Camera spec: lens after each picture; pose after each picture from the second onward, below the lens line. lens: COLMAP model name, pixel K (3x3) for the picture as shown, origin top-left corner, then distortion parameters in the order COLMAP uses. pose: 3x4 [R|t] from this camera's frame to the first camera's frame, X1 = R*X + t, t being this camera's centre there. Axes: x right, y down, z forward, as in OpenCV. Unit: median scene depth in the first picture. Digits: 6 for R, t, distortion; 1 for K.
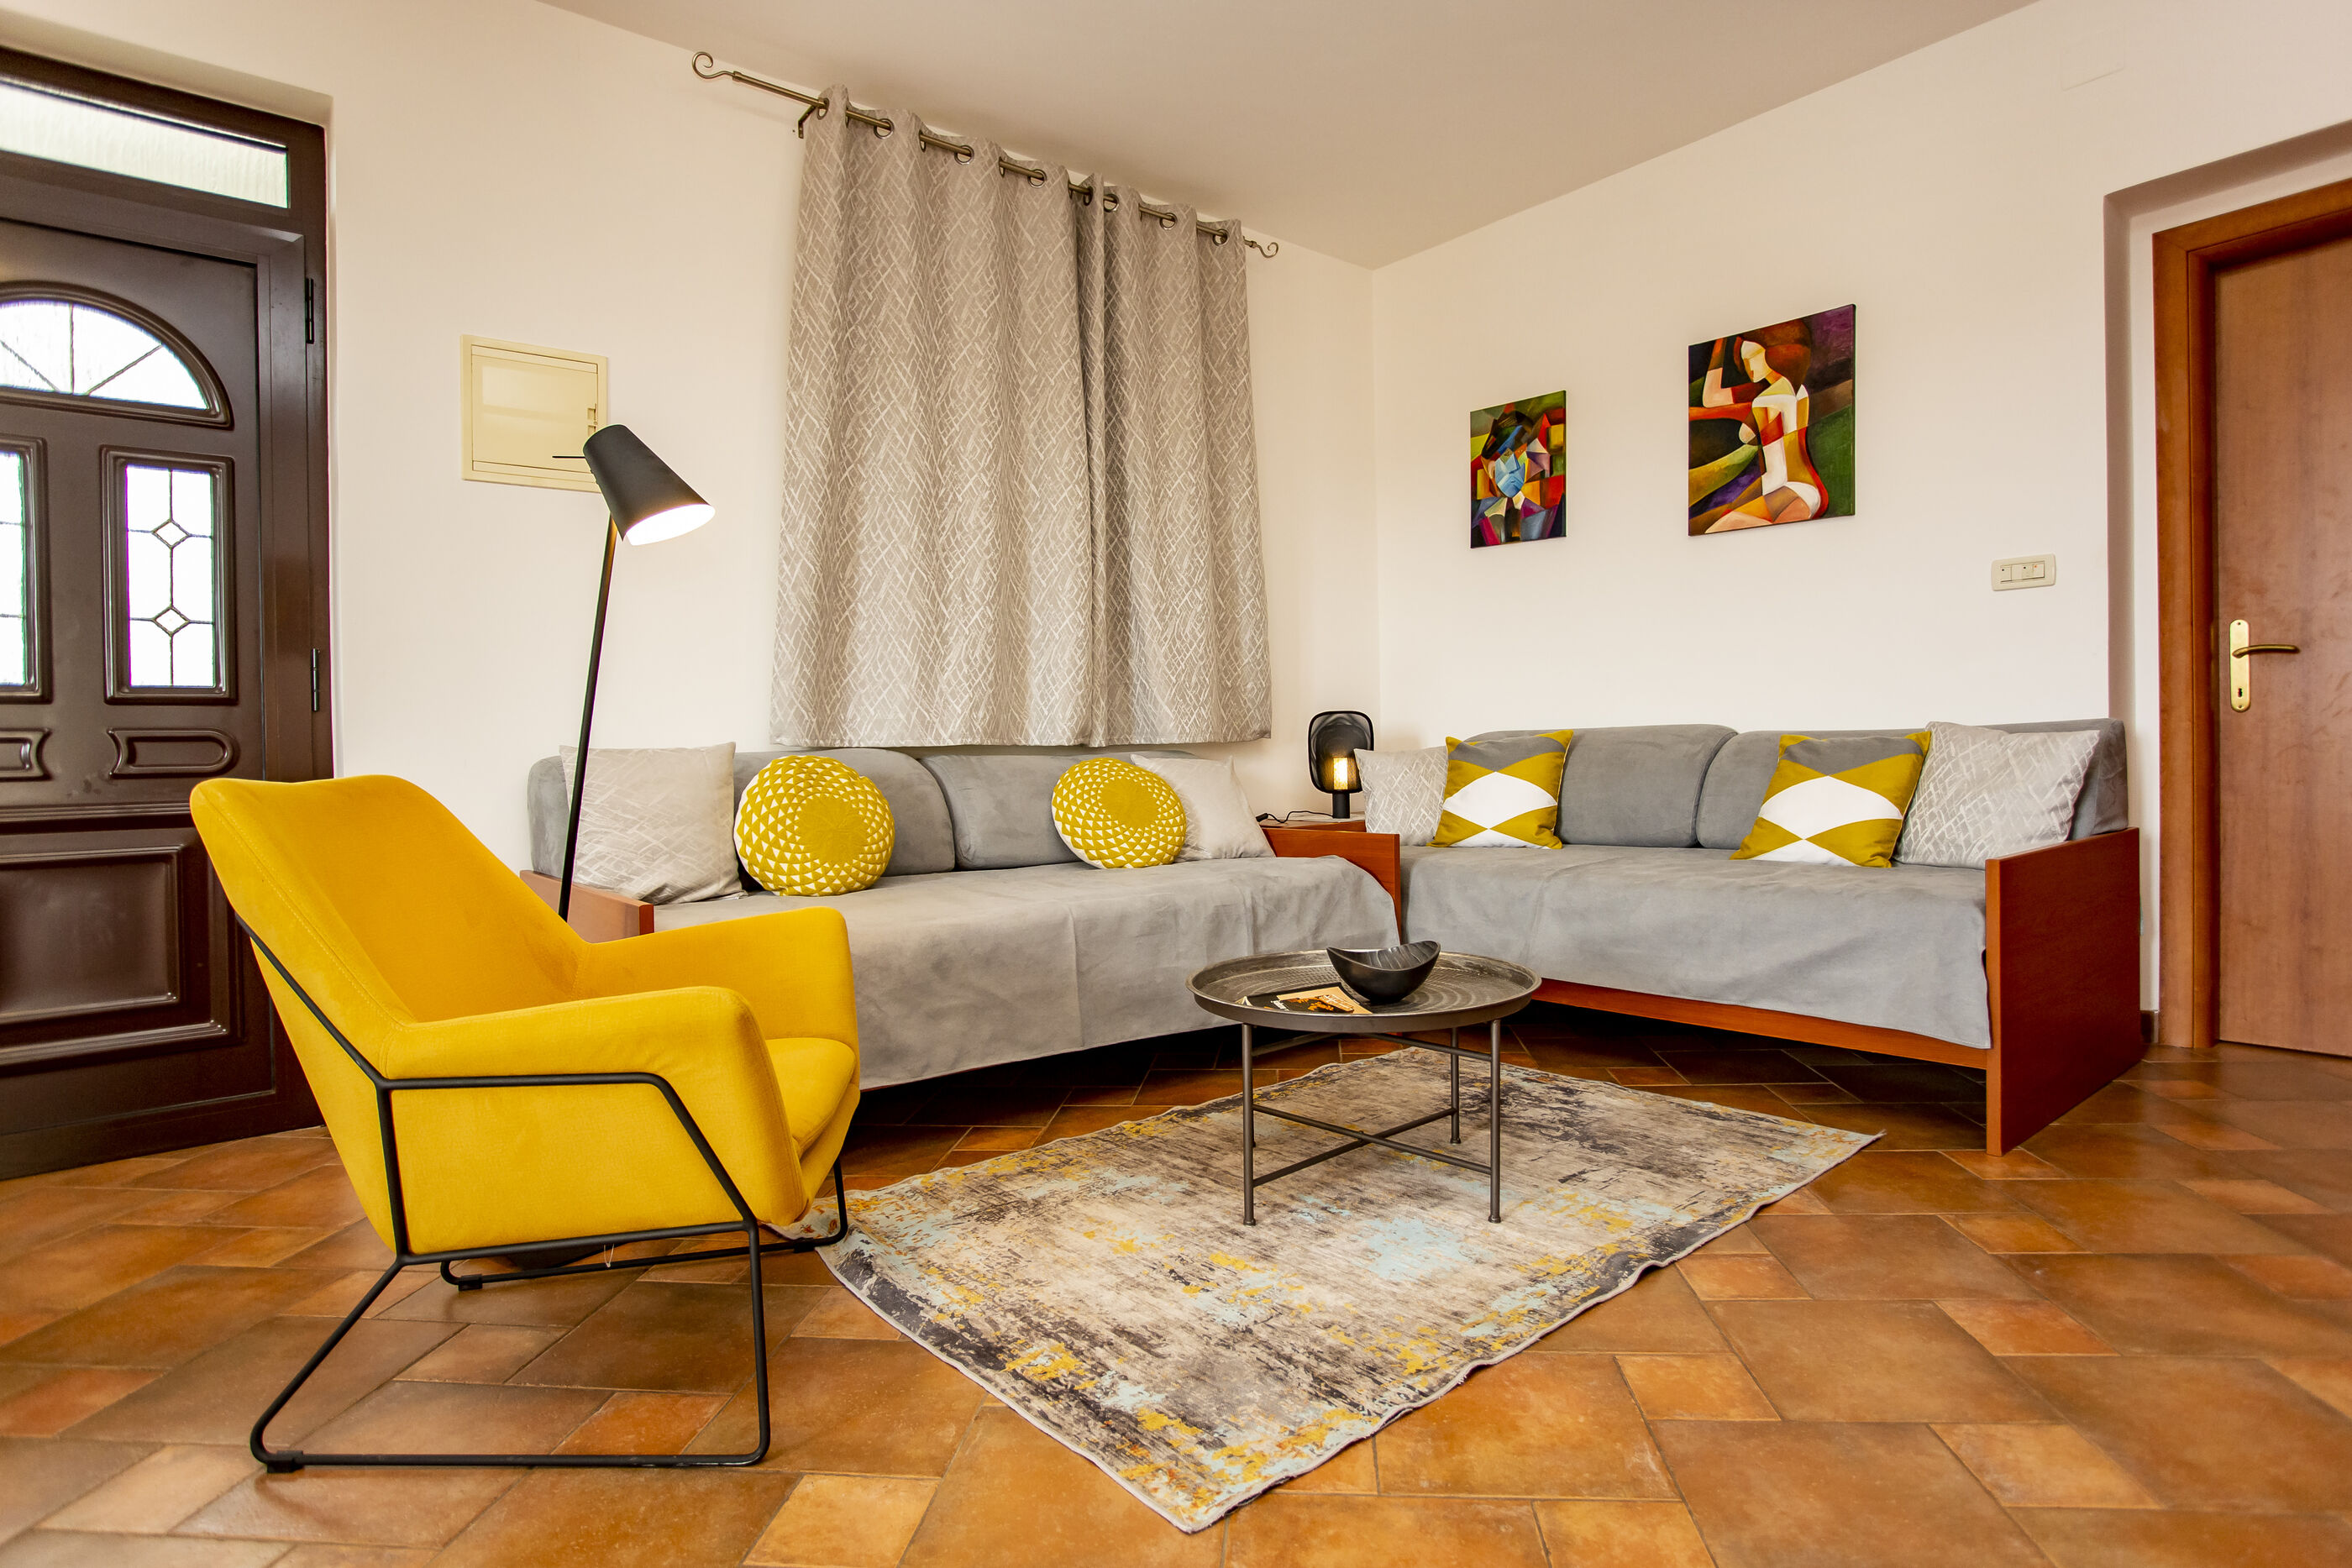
lens RADIAL K [[1217.3, 0, 1166.0], [0, 1217.3, 780.1], [0, 0, 1]] dist [-0.064869, 0.031511]
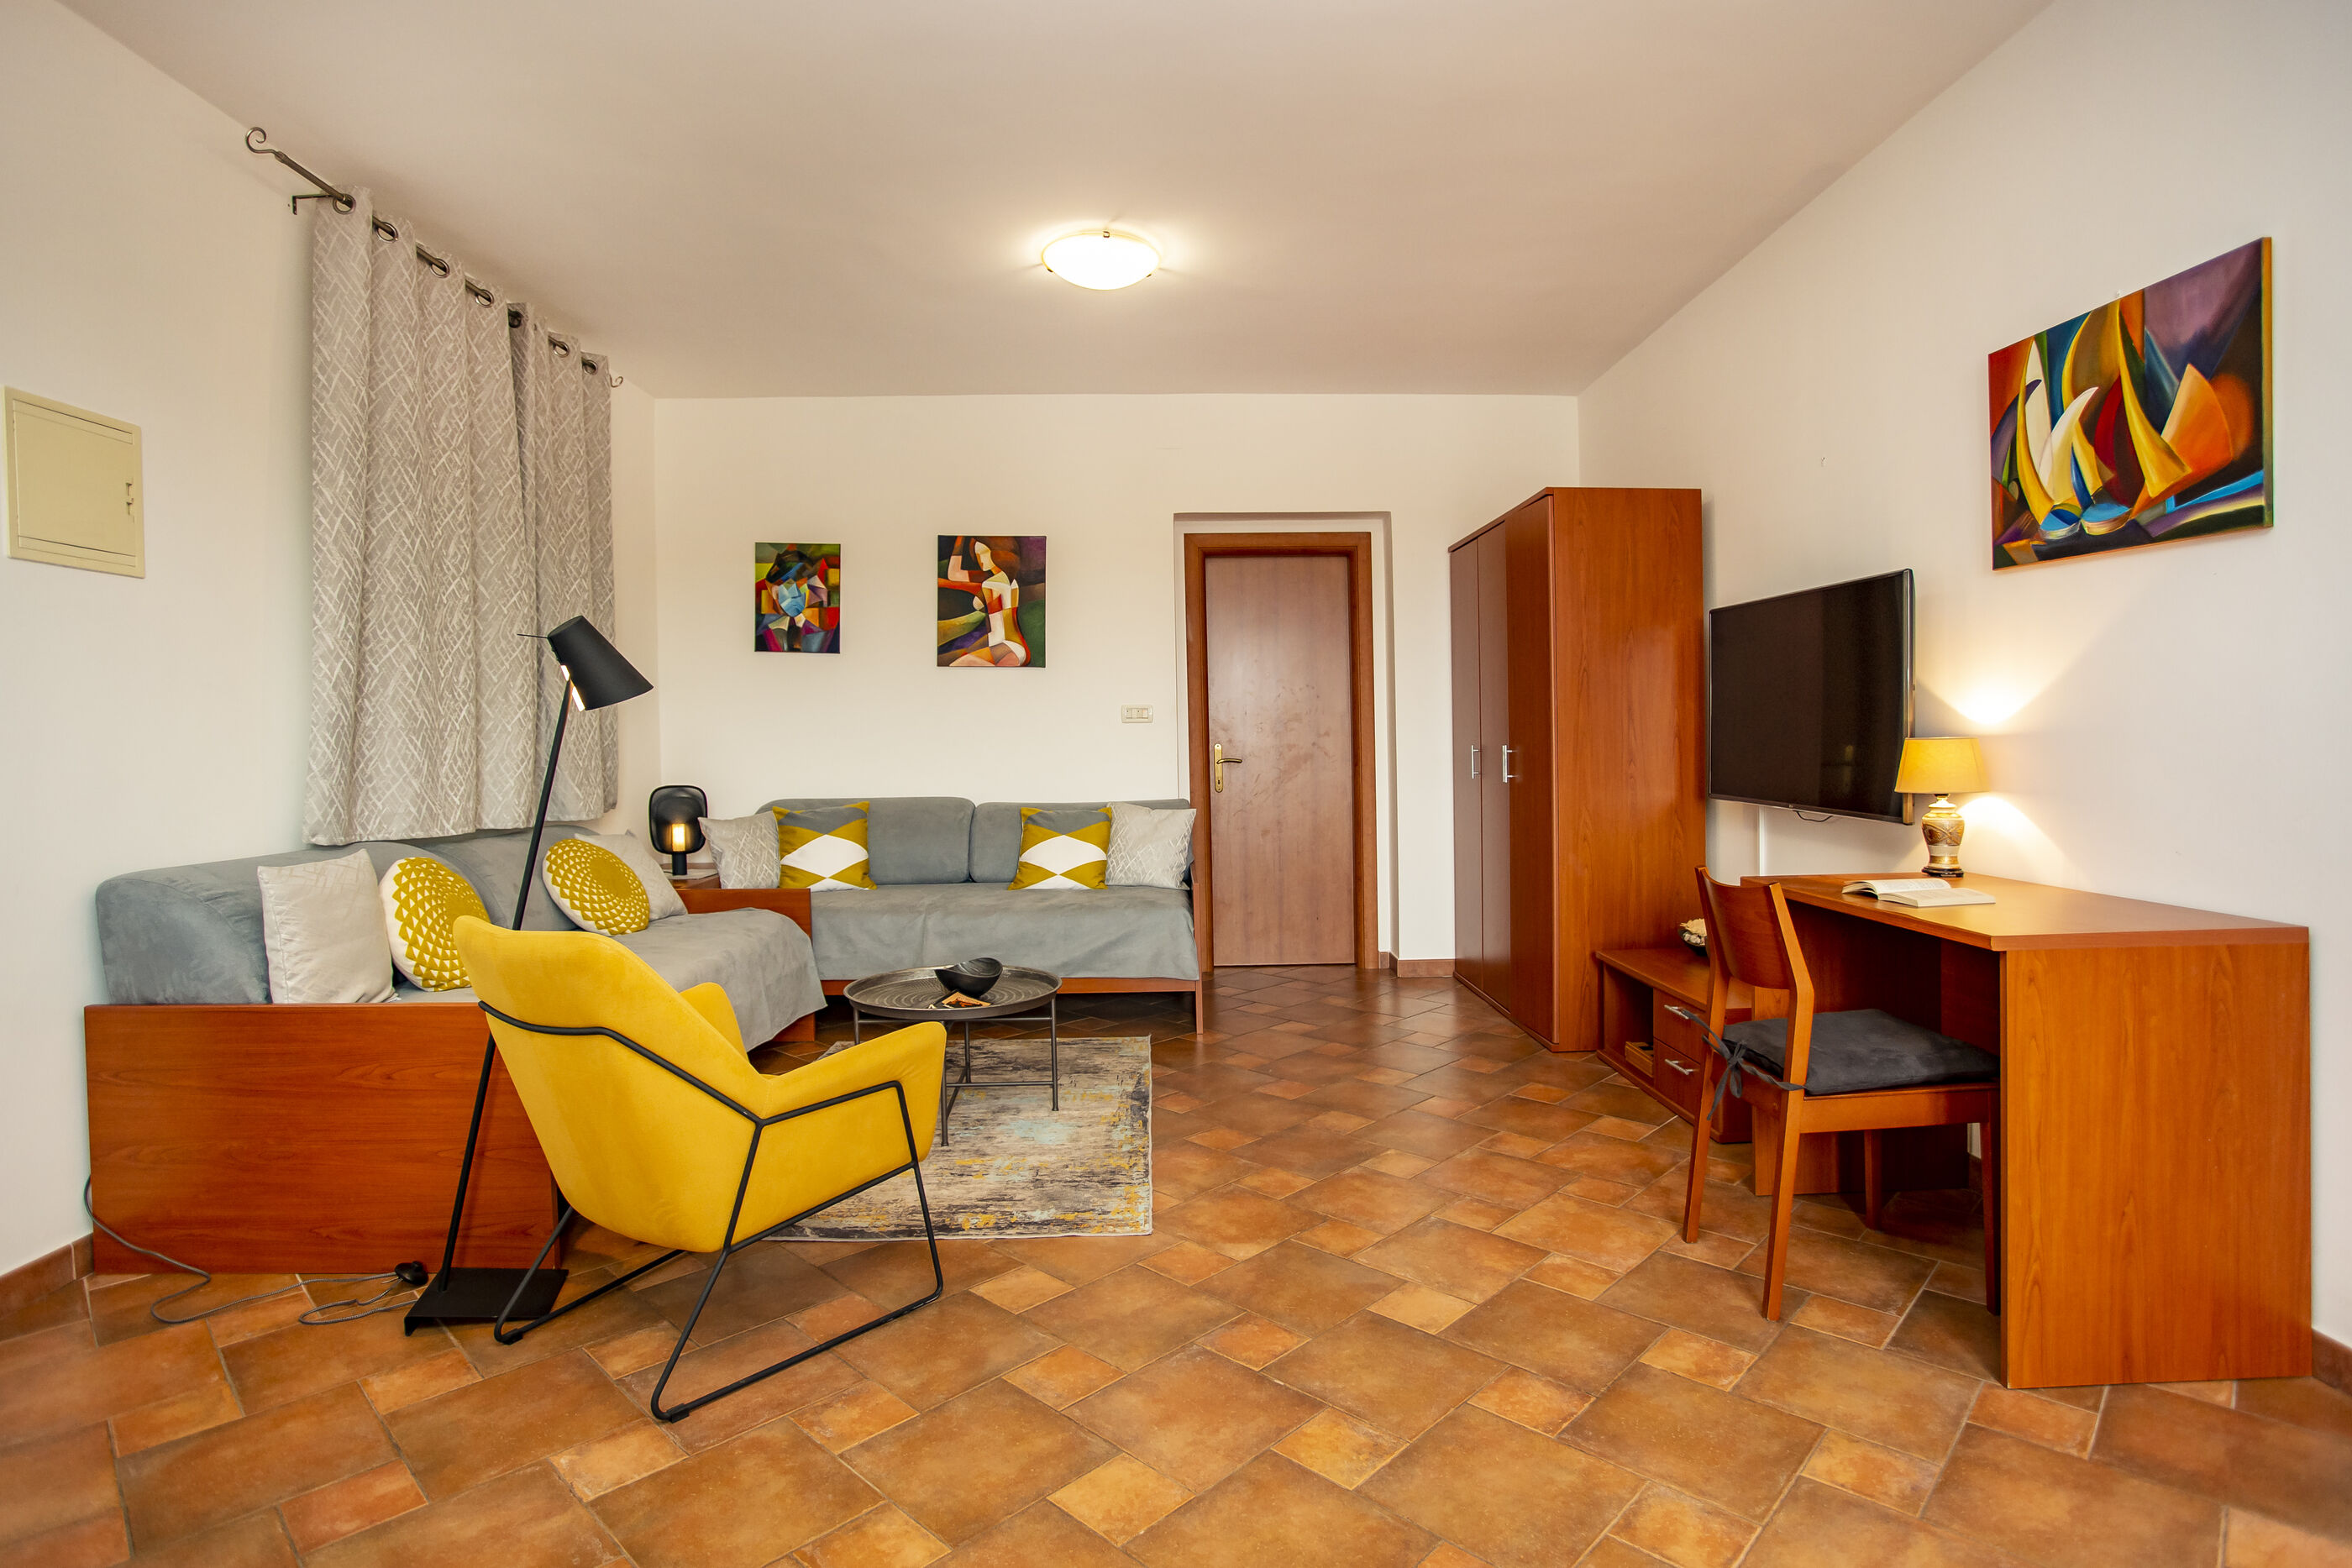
lens RADIAL K [[1217.3, 0, 1166.0], [0, 1217.3, 780.1], [0, 0, 1]] dist [-0.064869, 0.031511]
pose [[0.621896, -0.006124, 0.783076, -0.624658], [0.012521, 0.999919, -0.002125, -0.068735], [-0.783000, 0.011127, 0.621923, -0.144786]]
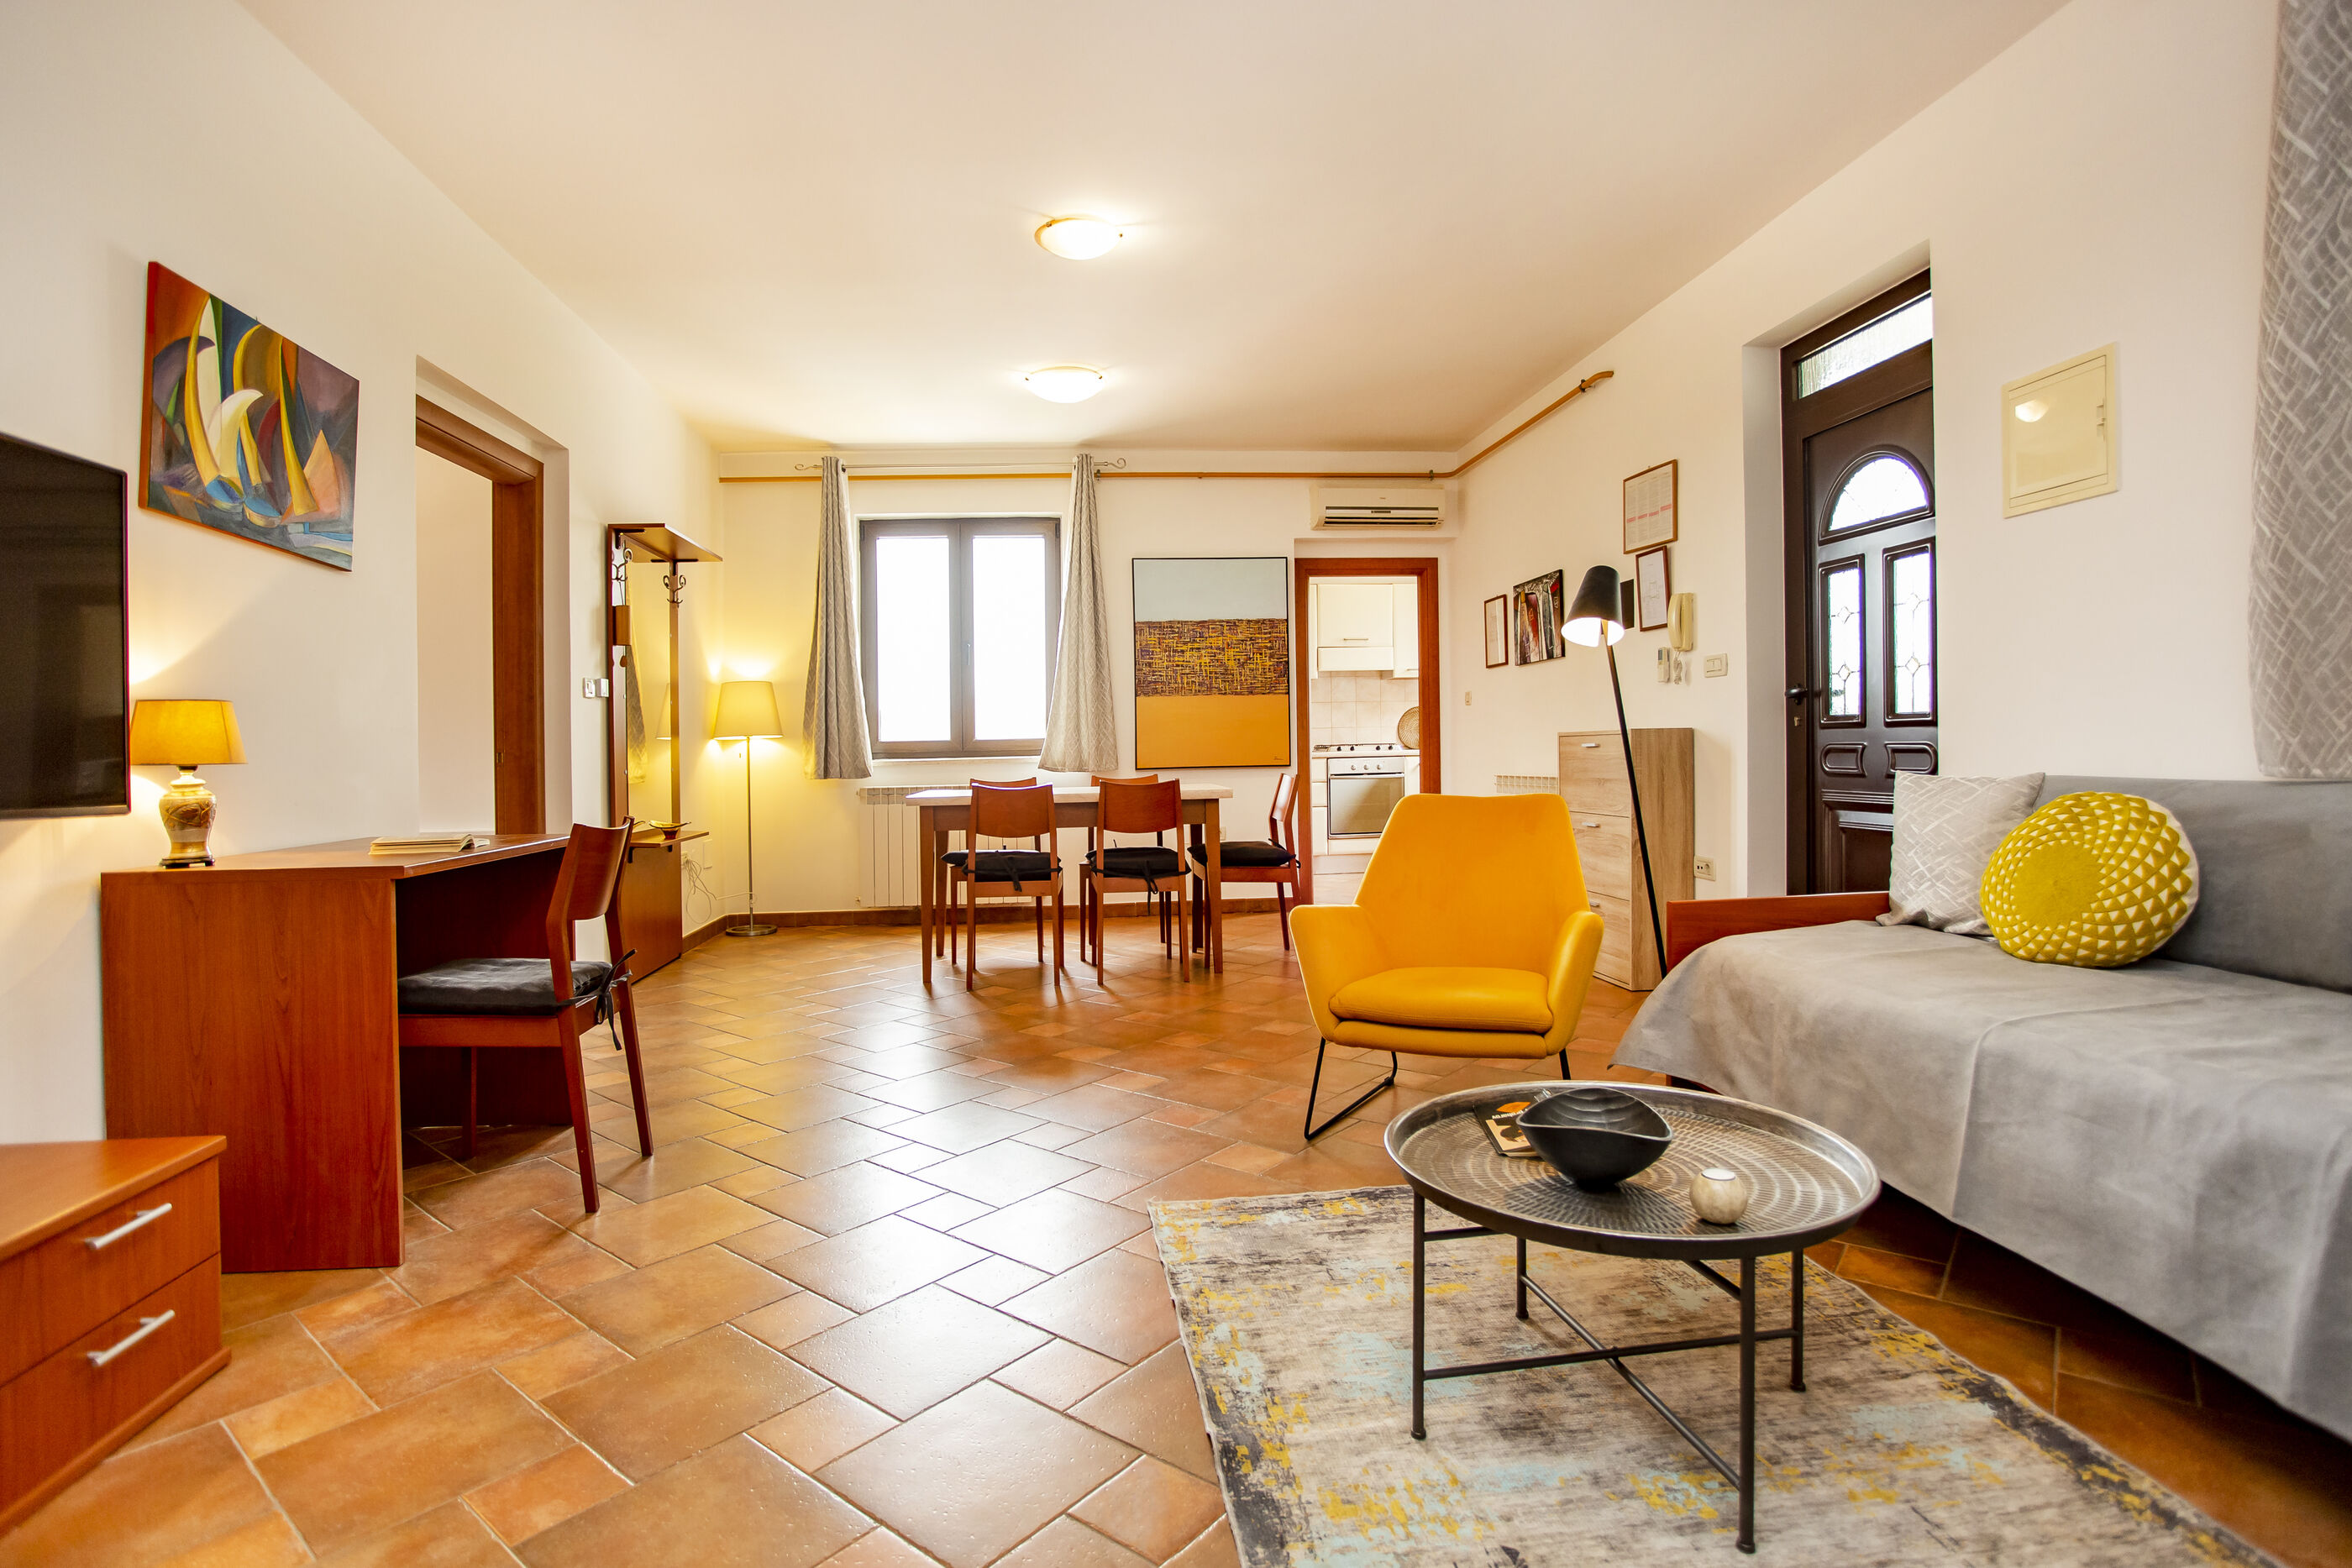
lens RADIAL K [[1217.3, 0, 1166.0], [0, 1217.3, 780.1], [0, 0, 1]] dist [-0.064869, 0.031511]
pose [[-0.539811, 0.061060, -0.839569, 0.628592], [0.017477, 0.997964, 0.061343, -0.078934], [0.841605, 0.018441, -0.539779, 0.793865]]
